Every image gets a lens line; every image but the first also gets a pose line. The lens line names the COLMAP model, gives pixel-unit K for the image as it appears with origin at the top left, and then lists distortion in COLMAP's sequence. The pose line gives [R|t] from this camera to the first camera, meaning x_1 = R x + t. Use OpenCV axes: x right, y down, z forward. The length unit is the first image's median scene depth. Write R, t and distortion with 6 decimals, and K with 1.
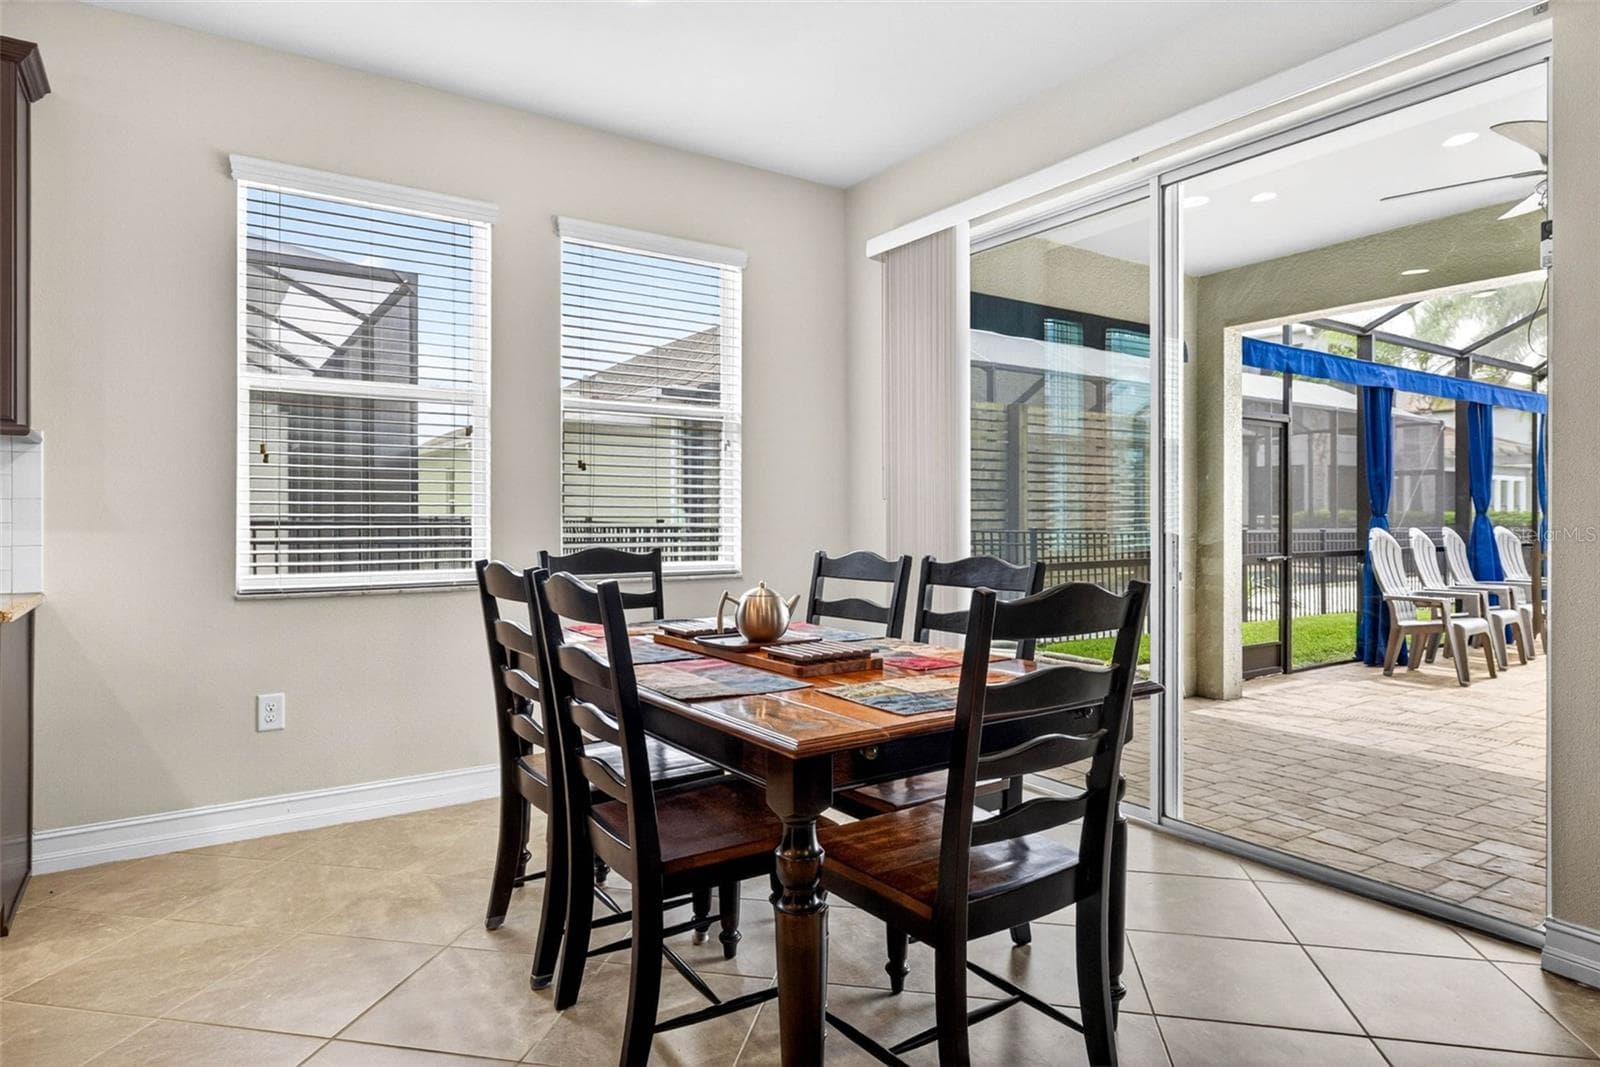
lens RADIAL K [[910.6, 0, 794.3], [0, 910.6, 527.9], [0, 0, 1]] dist [-0.002105, -0.000451]
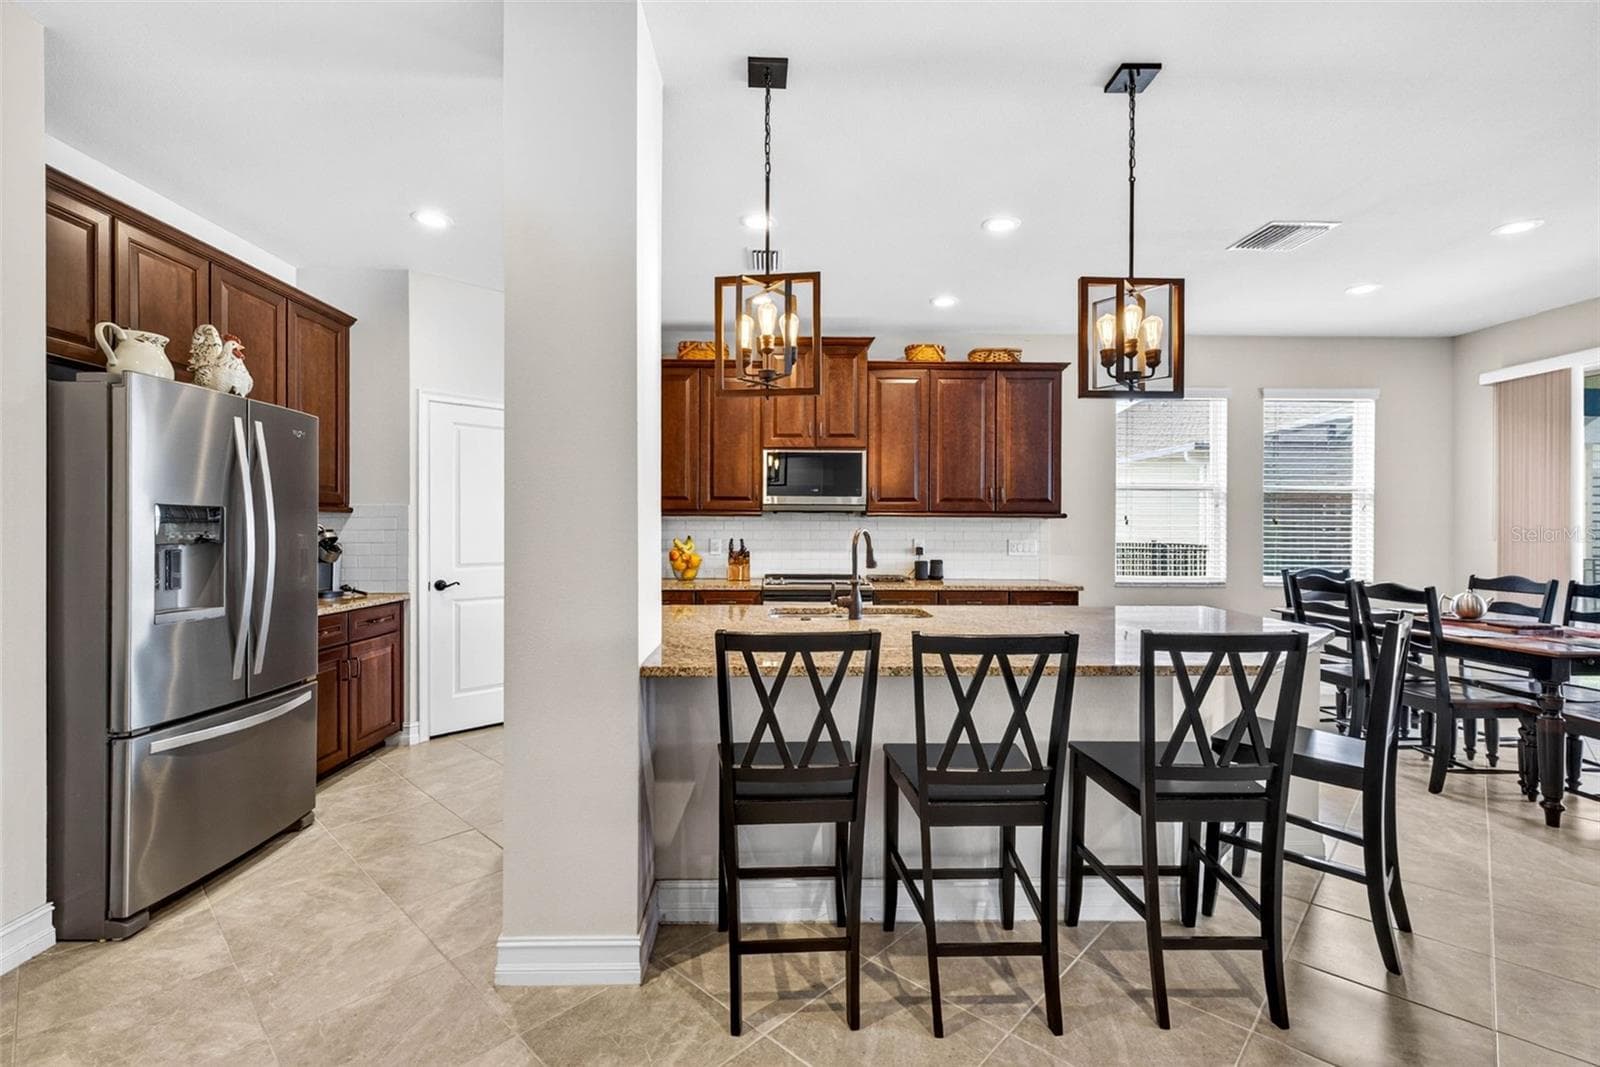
lens RADIAL K [[715.3, 0, 788.2], [0, 715.3, 530.4], [0, 0, 1]] dist [0.000961, 0.000199]
pose [[0.844302, 0.005240, -0.535842, -0.391740], [-0.013826, 0.999832, -0.012007, -0.028074], [0.535689, 0.017546, 0.844233, -0.991854]]
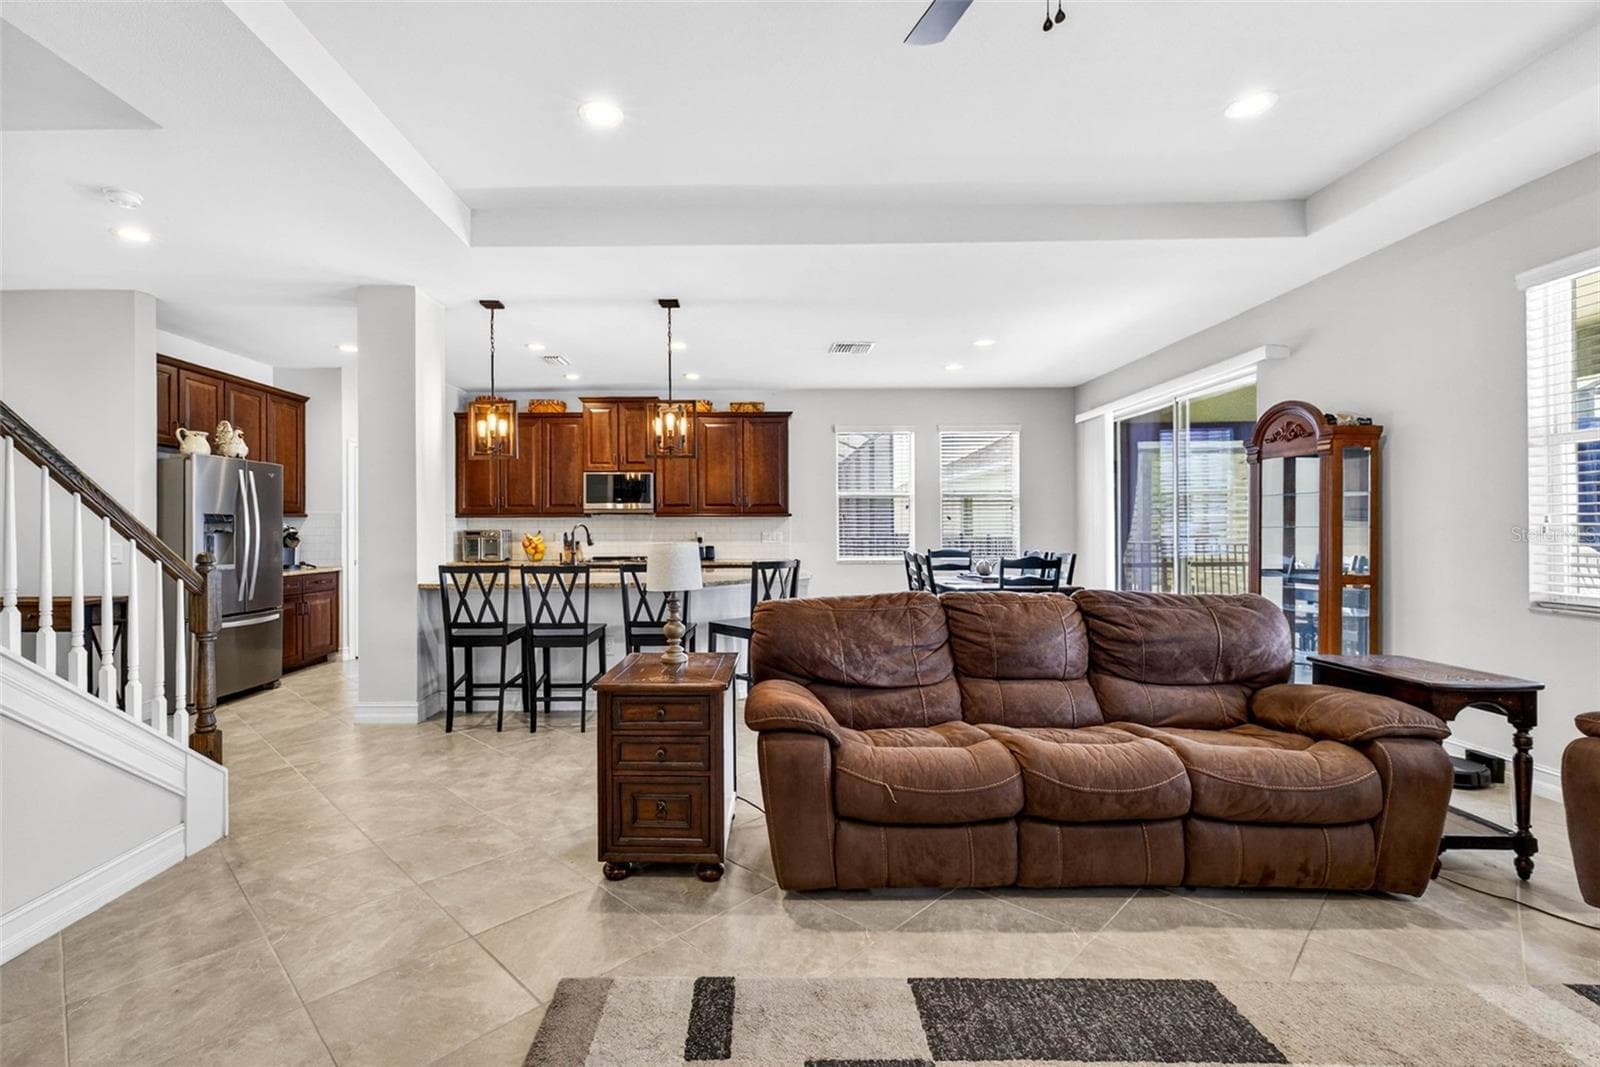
lens RADIAL K [[715.3, 0, 759.2], [0, 715.3, 523.6], [0, 0, 1]] dist [0.000961, 0.000199]
pose [[0.836887, -0.005803, -0.547344, 0.596492], [-0.007040, 0.999747, -0.021363, -0.007974], [0.547330, 0.021731, 0.836635, -1.386995]]
